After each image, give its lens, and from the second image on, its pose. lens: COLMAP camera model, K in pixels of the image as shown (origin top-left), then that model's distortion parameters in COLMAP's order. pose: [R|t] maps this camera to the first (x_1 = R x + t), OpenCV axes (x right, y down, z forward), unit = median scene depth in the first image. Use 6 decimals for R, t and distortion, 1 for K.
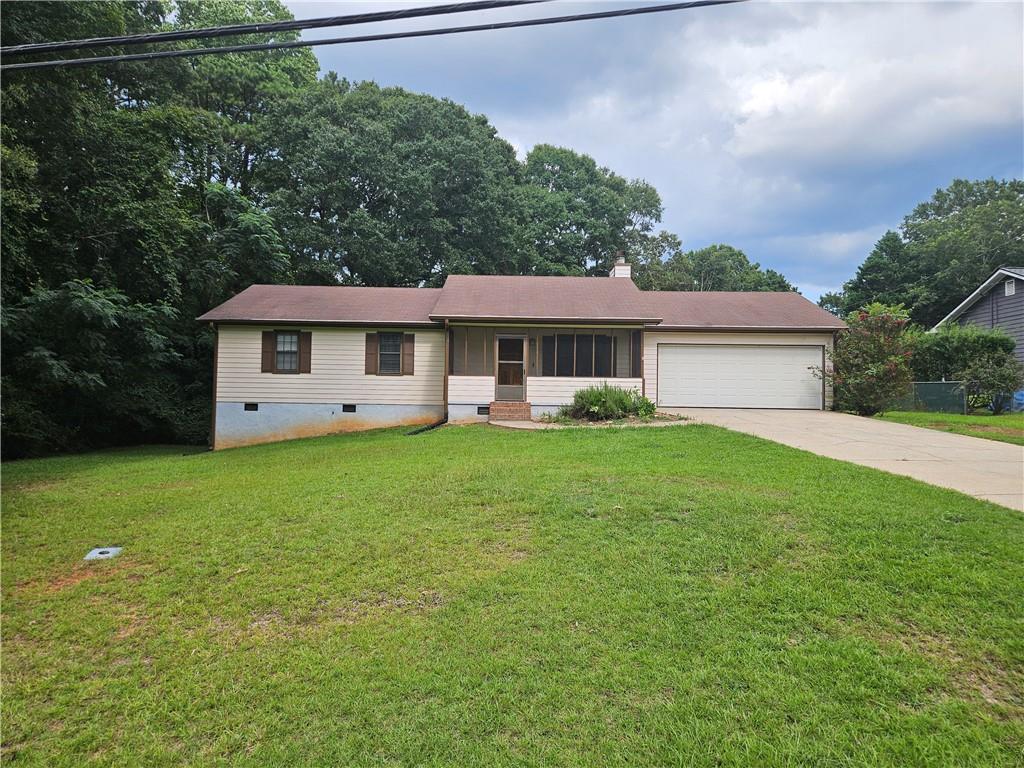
lens RADIAL K [[687.2, 0, 512.9], [0, 687.2, 381.7], [0, 0, 1]] dist [-0.007599, -0.011624]
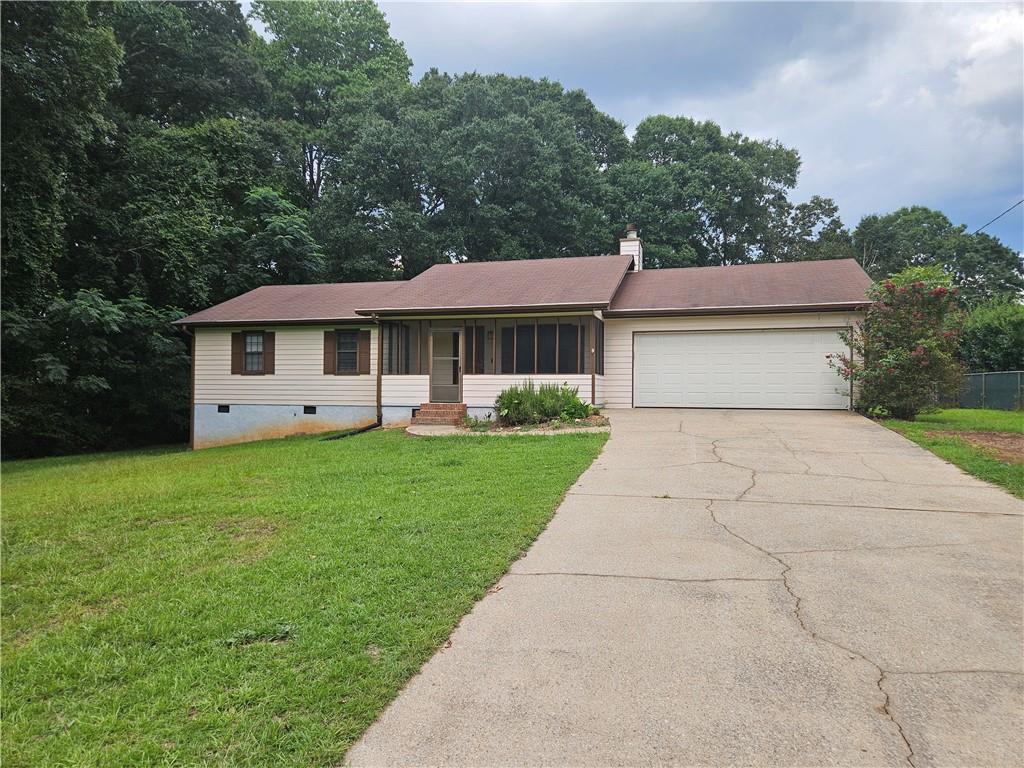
lens RADIAL K [[687.2, 0, 511.3], [0, 687.2, 385.8], [0, 0, 1]] dist [-0.007599, -0.011624]
pose [[0.958277, -0.011415, -0.285613, 0.307638], [0.016643, 0.999735, 0.015882, -0.005555], [0.285357, -0.019973, 0.958213, 0.158660]]
